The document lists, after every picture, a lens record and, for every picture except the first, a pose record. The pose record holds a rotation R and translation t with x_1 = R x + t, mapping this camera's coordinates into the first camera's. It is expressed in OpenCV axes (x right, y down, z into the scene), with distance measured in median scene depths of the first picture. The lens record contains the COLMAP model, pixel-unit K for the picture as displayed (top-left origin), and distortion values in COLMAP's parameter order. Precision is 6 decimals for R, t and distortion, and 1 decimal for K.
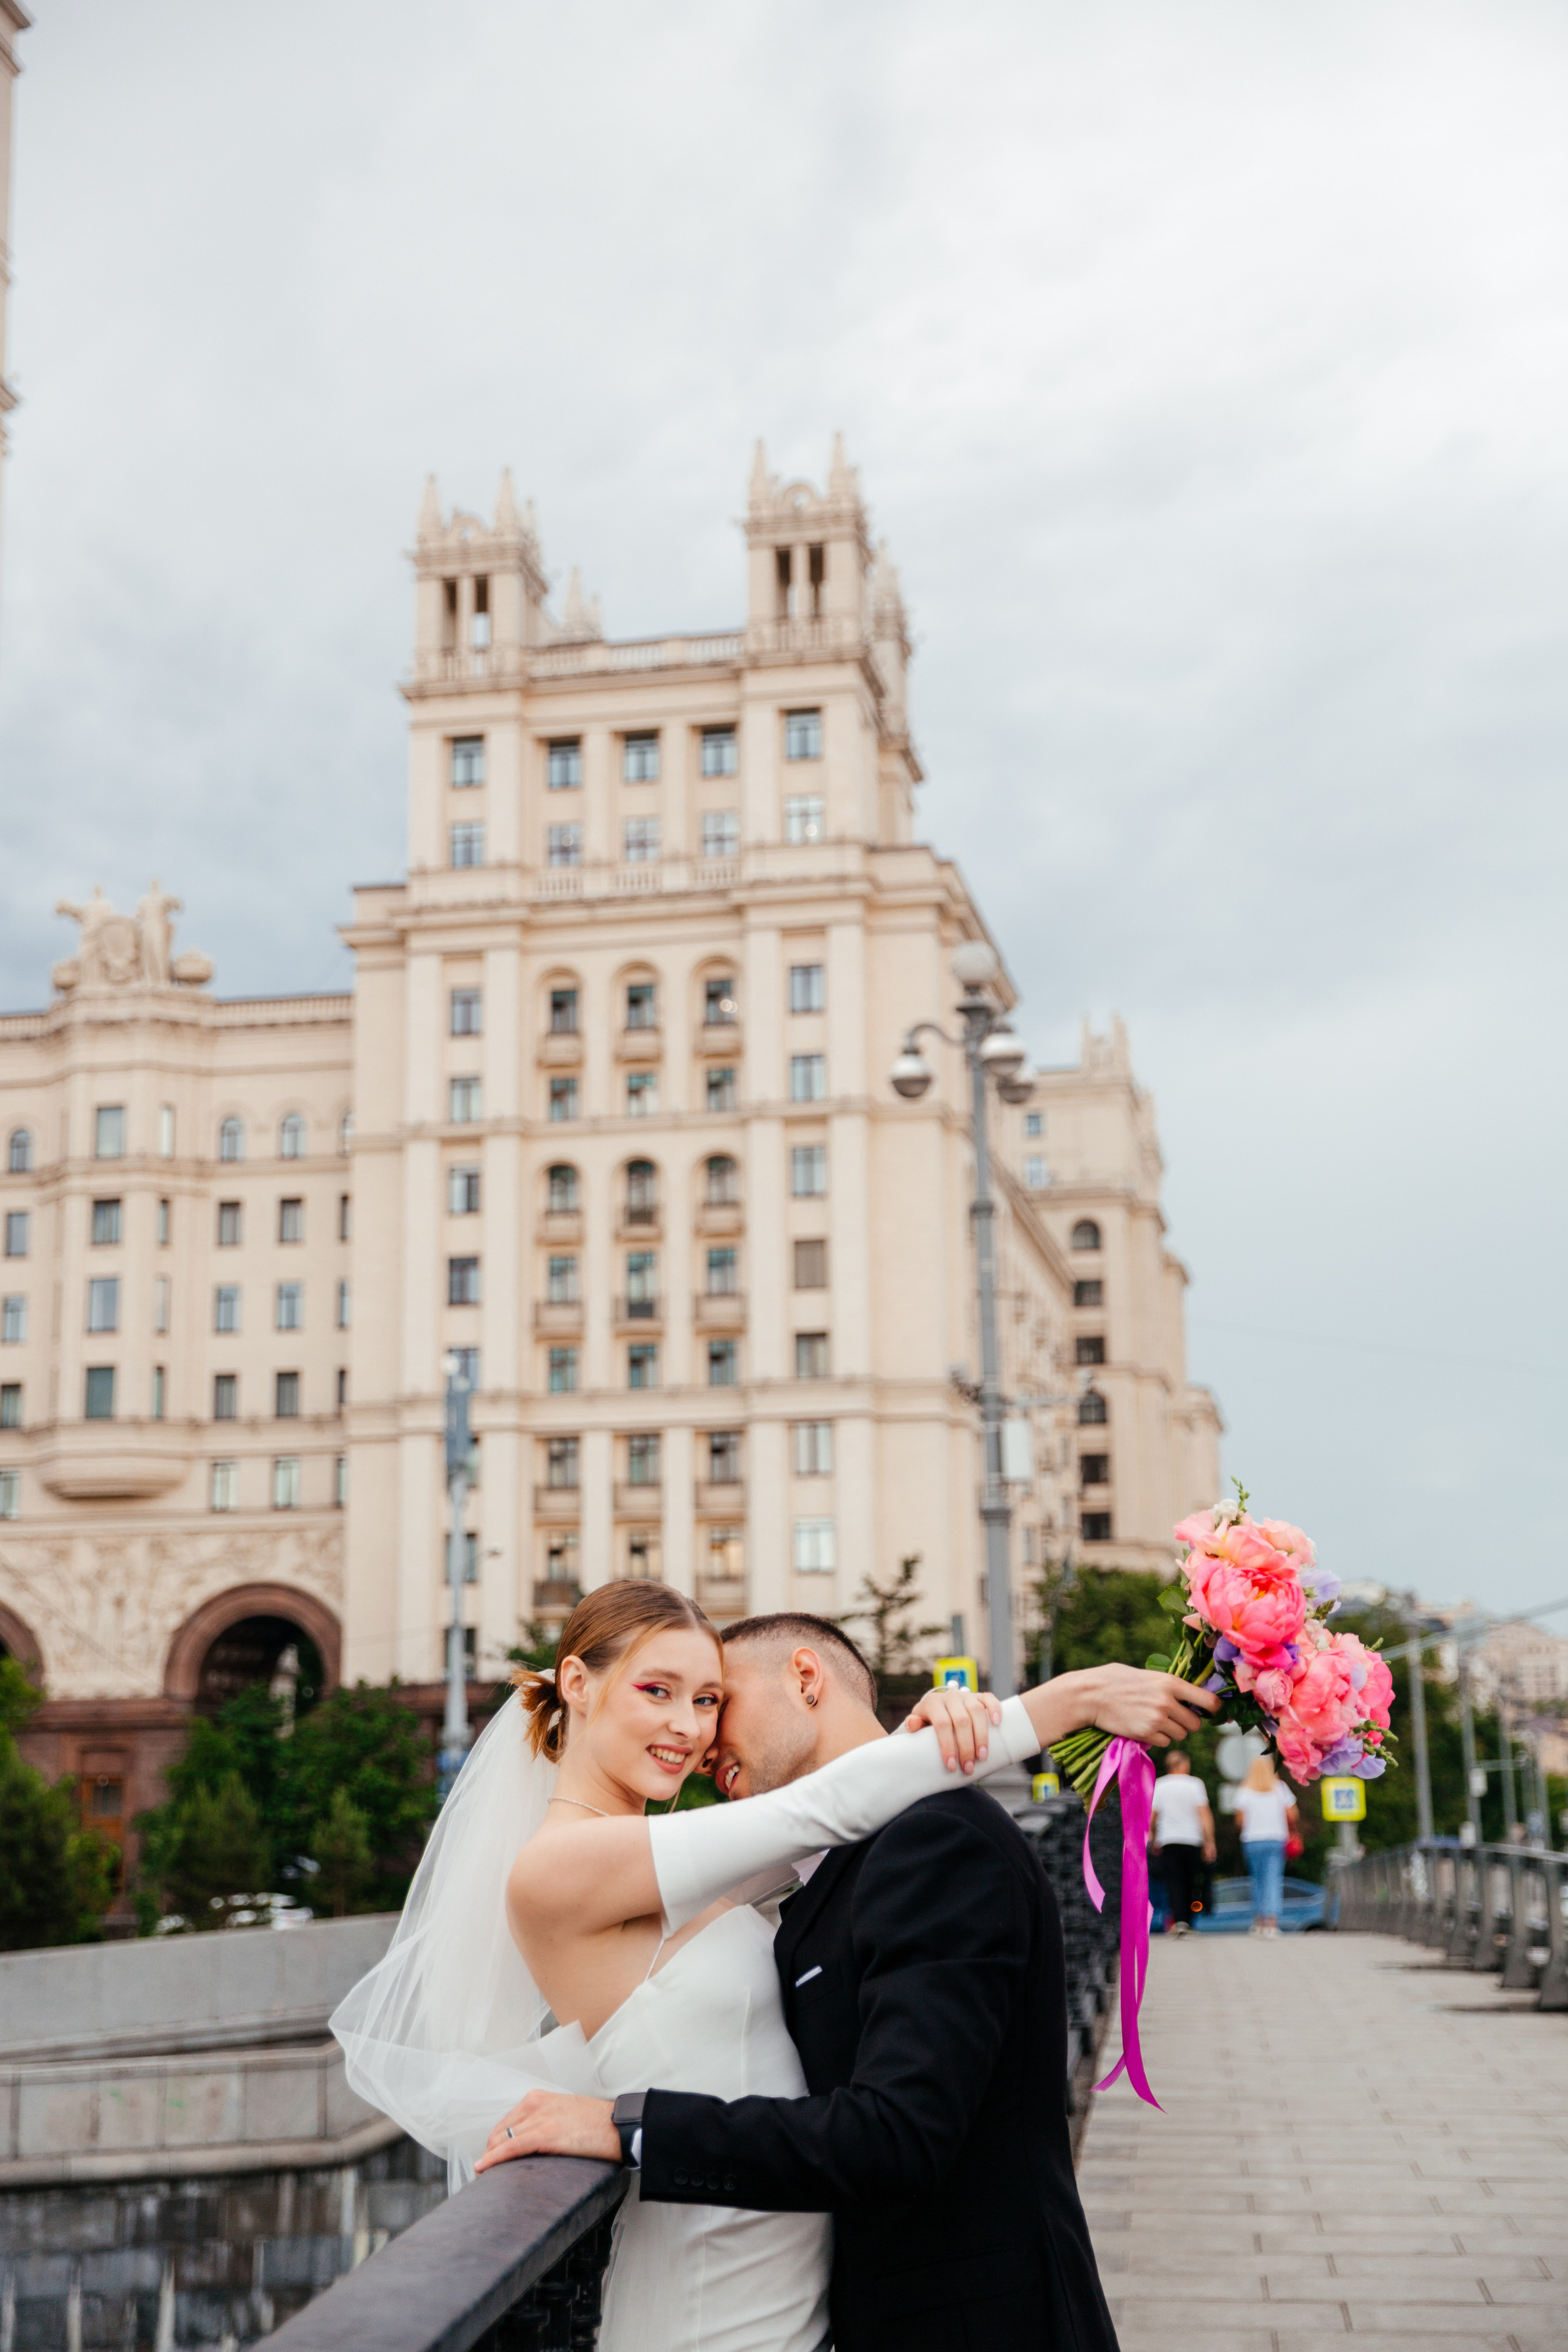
lens RADIAL K [[3055.4, 0, 783.7], [0, 3055.4, 1178.4], [0, 0, 1]] dist [0.067612, 0.000000]
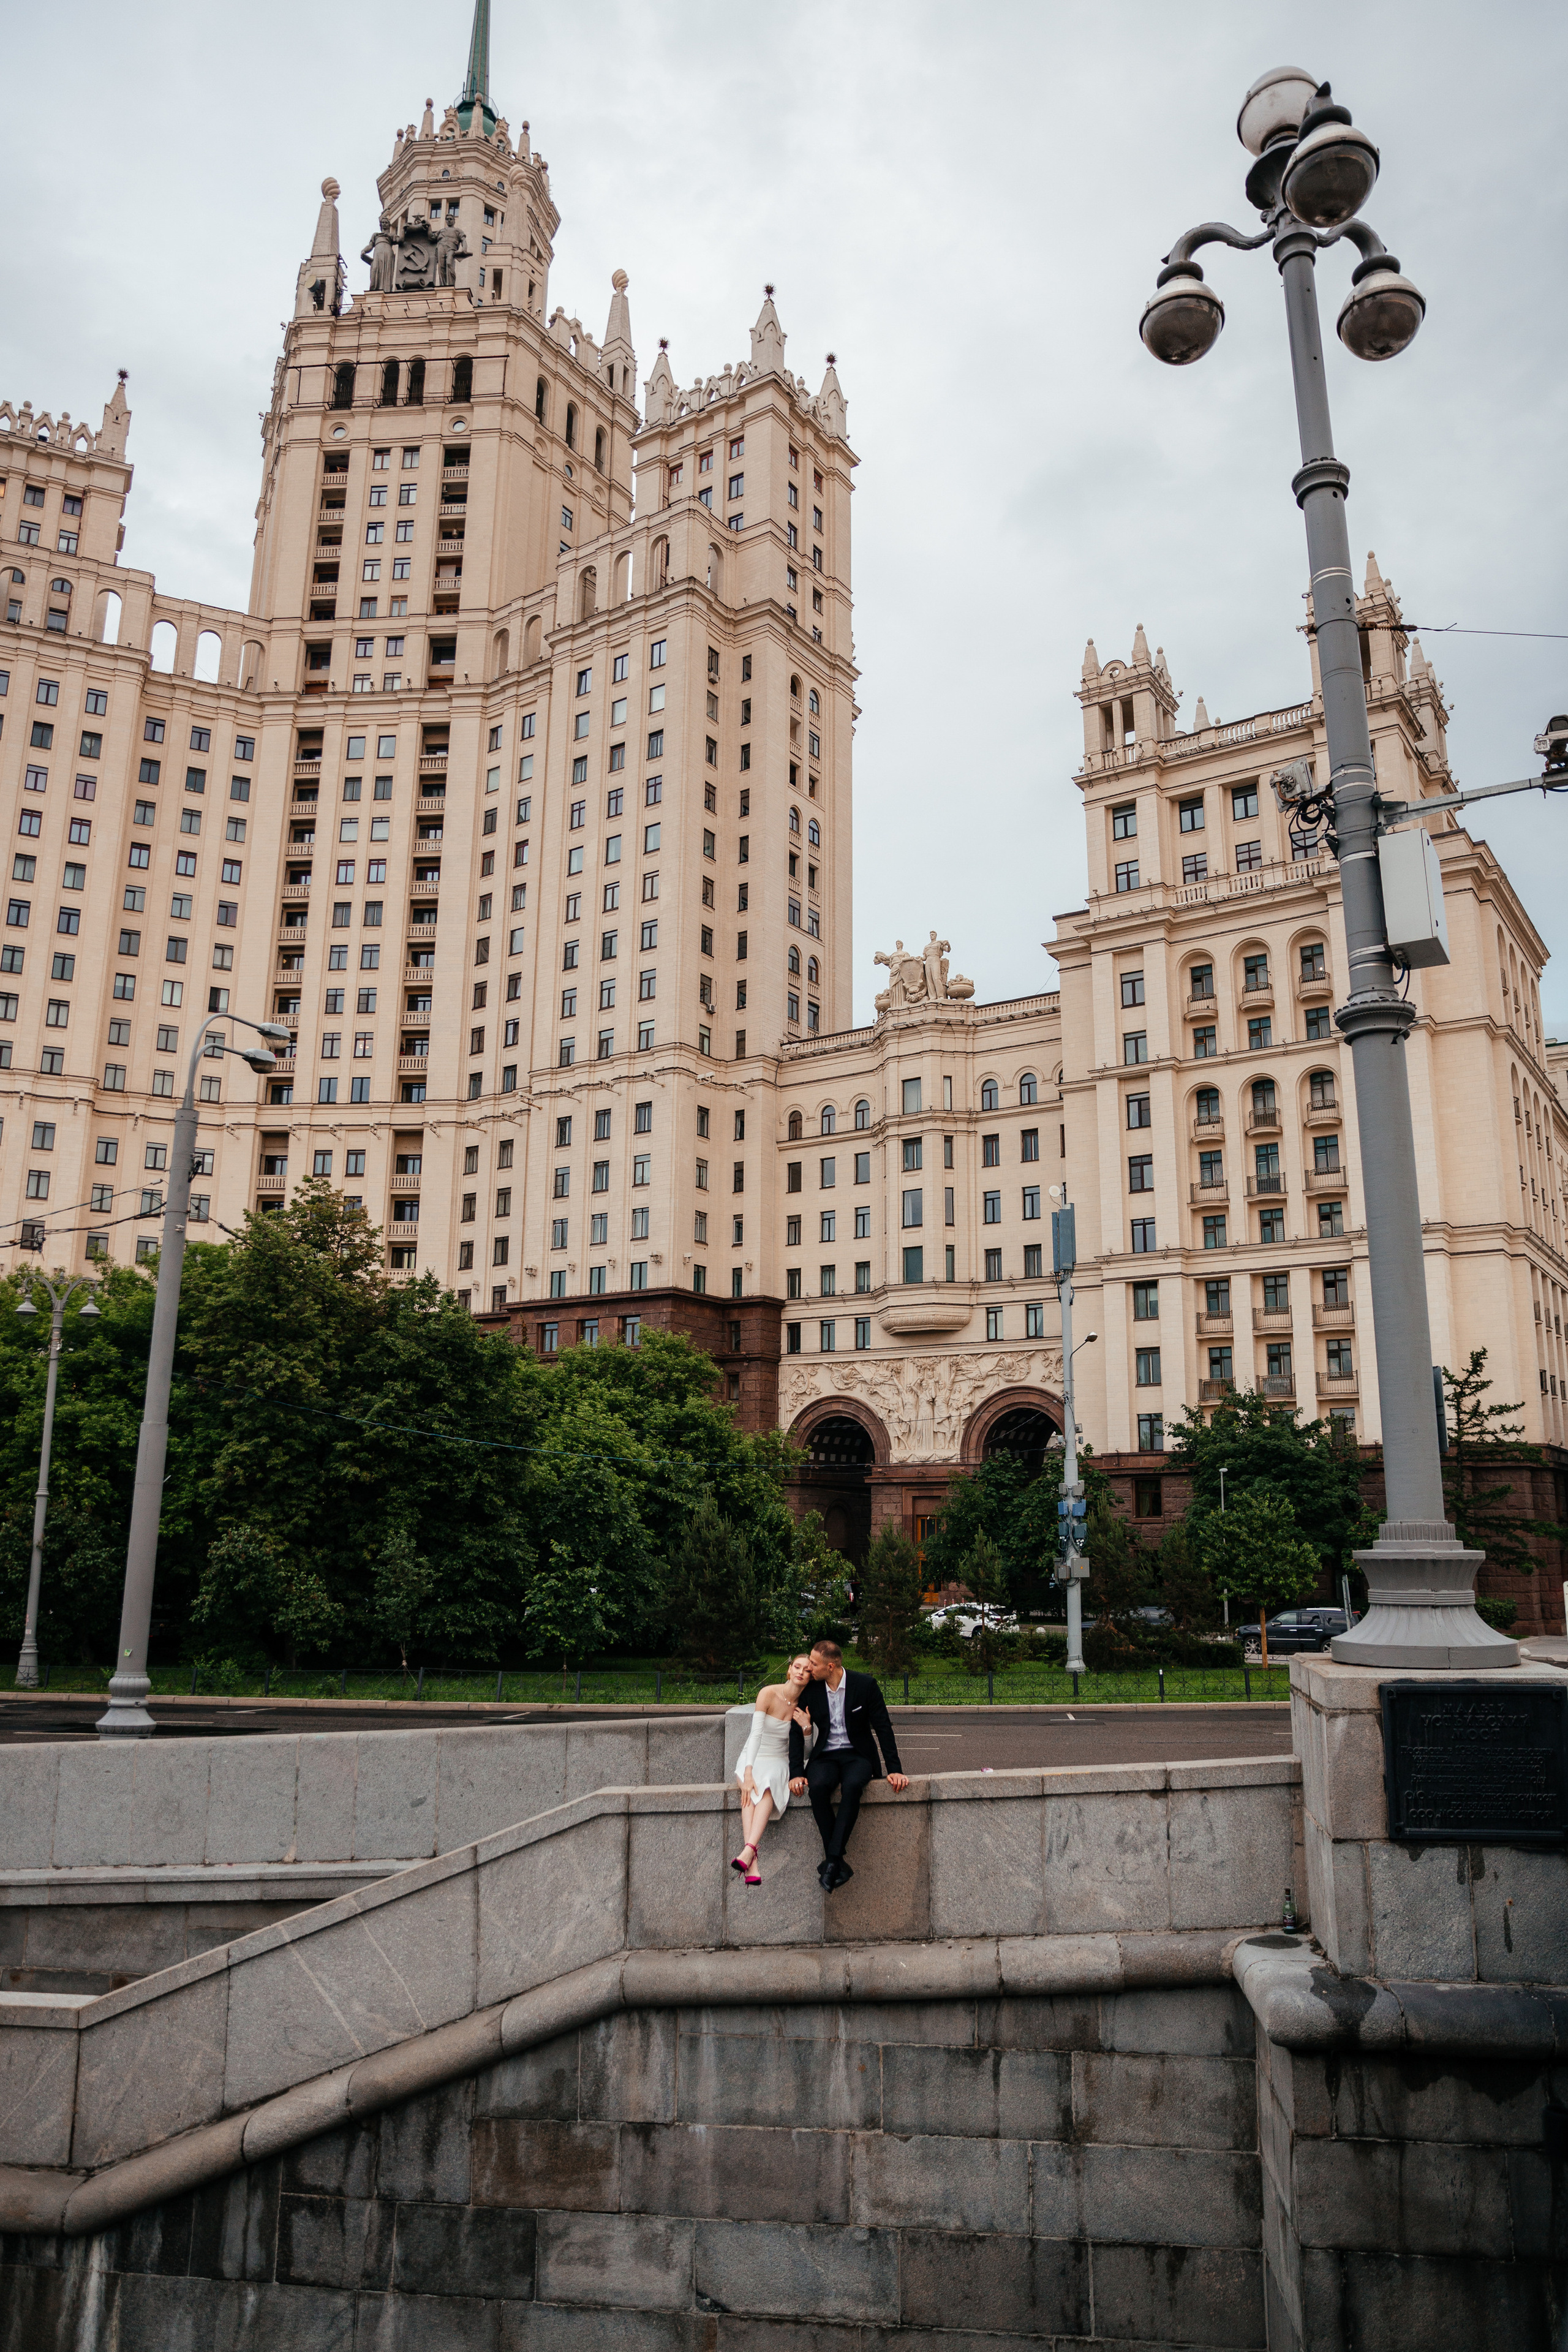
lens RADIAL K [[1611.7, 0, 782.9], [0, 1611.7, 1169.7], [0, 0, 1]] dist [-0.077765, 0.011448]
pose [[0.922976, -0.064933, -0.379341, 0.024979], [0.057330, 0.997864, -0.031318, 0.044119], [0.380565, 0.007158, 0.924727, 0.234829]]
